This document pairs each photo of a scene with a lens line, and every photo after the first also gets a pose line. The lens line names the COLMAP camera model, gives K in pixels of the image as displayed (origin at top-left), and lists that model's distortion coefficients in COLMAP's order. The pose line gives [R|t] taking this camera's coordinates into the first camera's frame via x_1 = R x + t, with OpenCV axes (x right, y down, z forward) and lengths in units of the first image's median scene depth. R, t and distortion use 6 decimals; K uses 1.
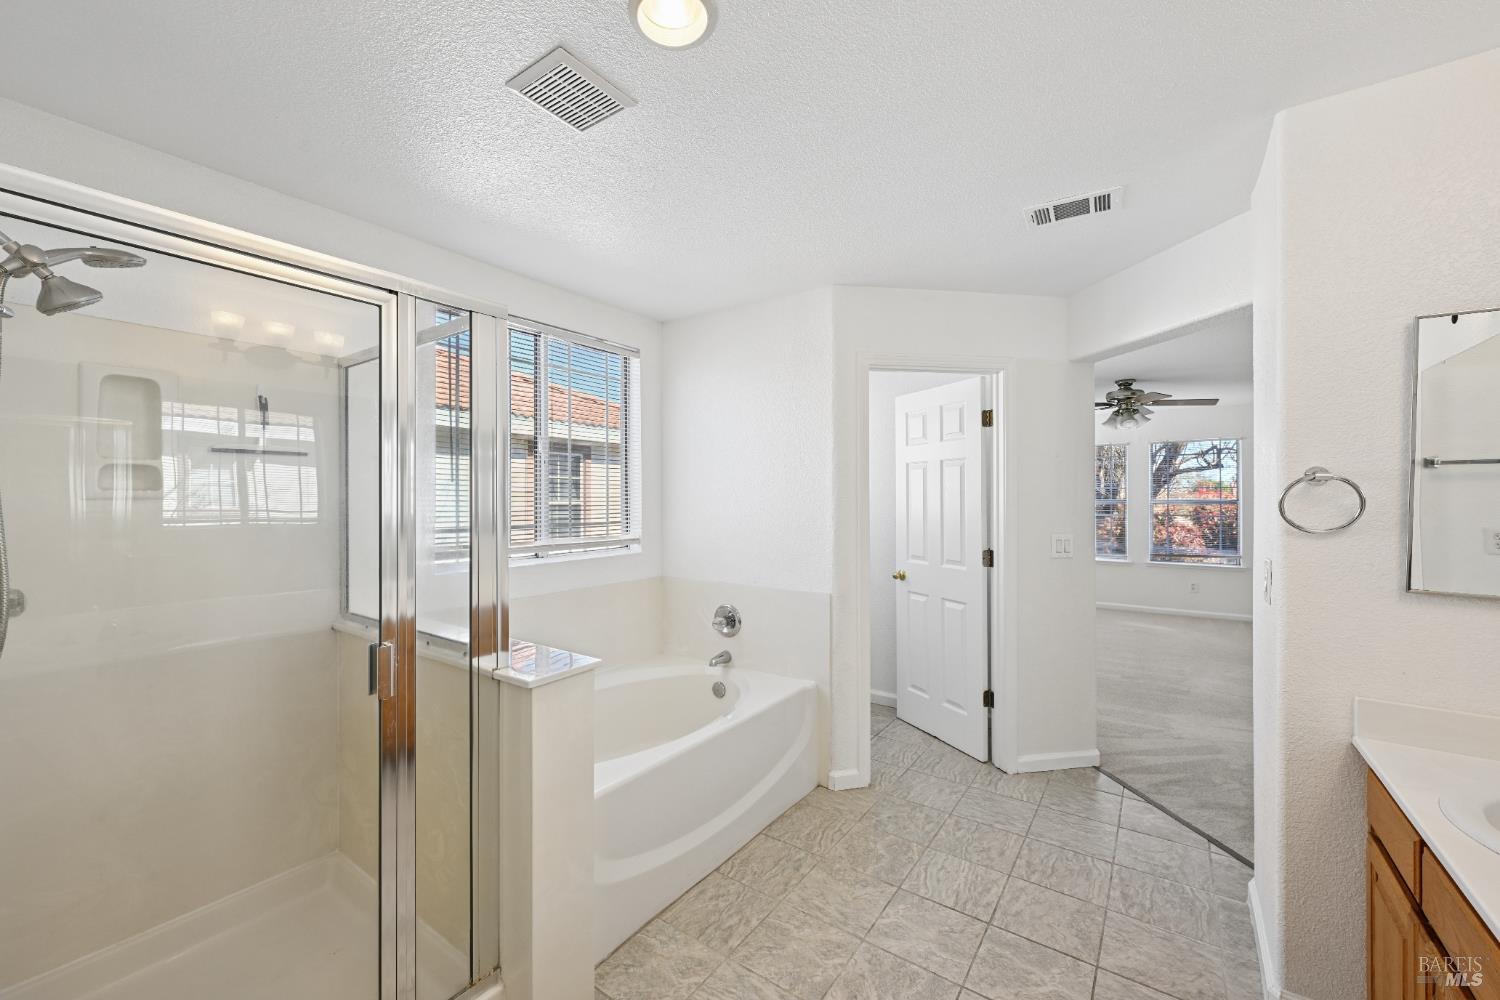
lens RADIAL K [[572.8, 0, 751.9], [0, 572.8, 495.0], [0, 0, 1]] dist [0.000878, 0.000077]
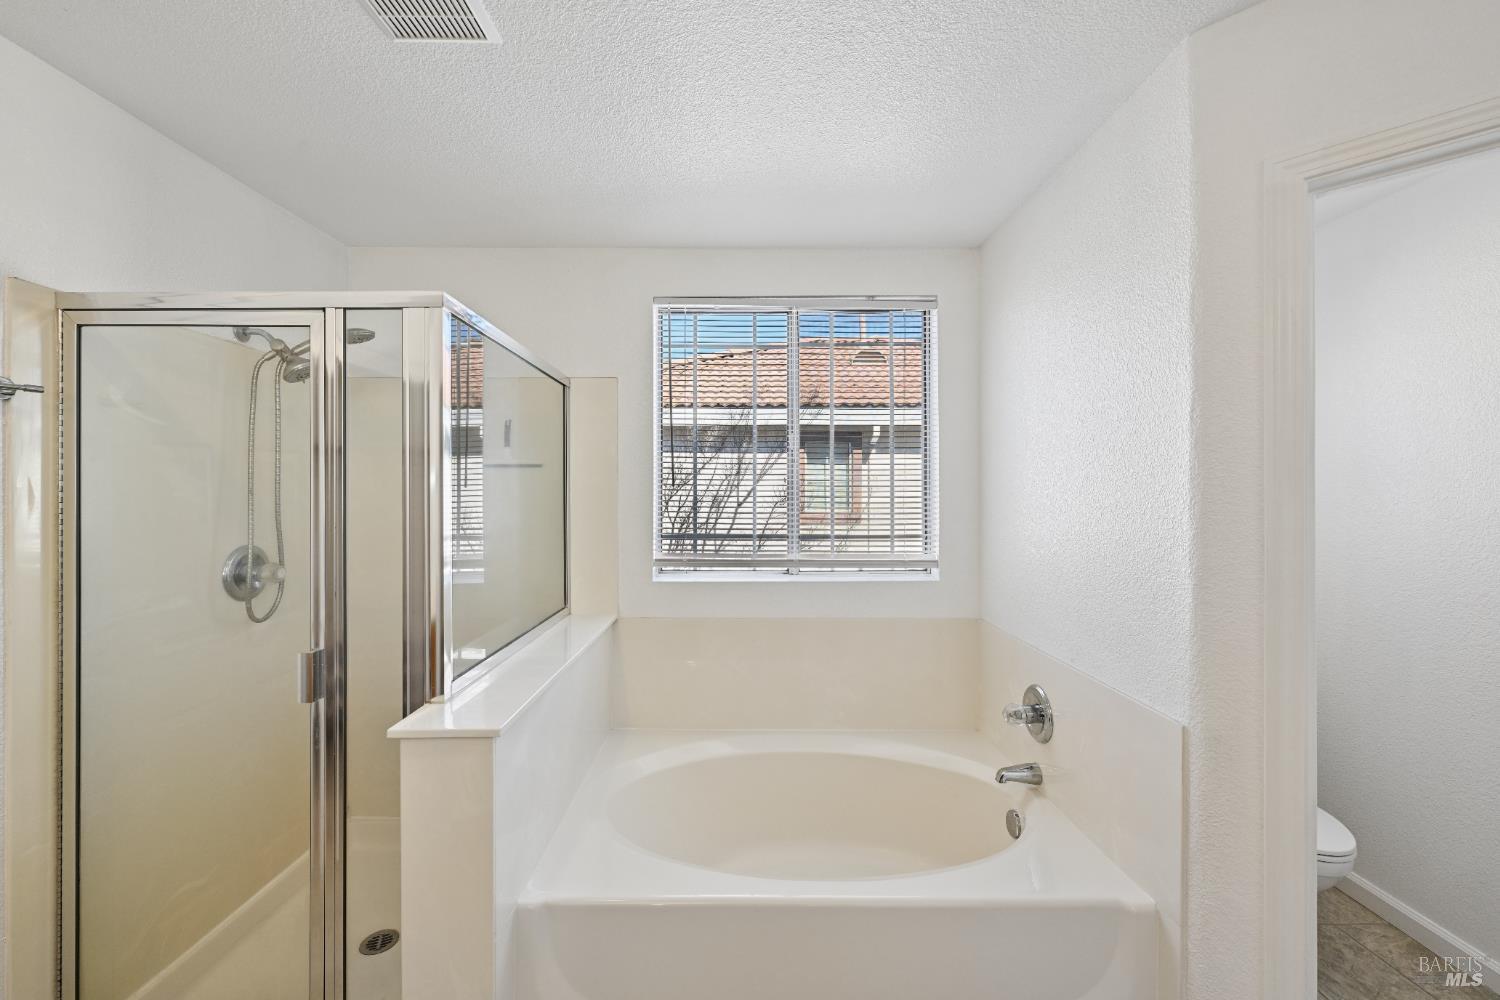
lens RADIAL K [[591.9, 0, 747.7], [0, 591.9, 493.9], [0, 0, 1]] dist [0.000402, 0.000138]
pose [[0.587498, 0.001456, -0.809224, 0.277420], [-0.003869, 0.999992, -0.001010, -0.006153], [0.809216, 0.003724, 0.587499, 0.399394]]
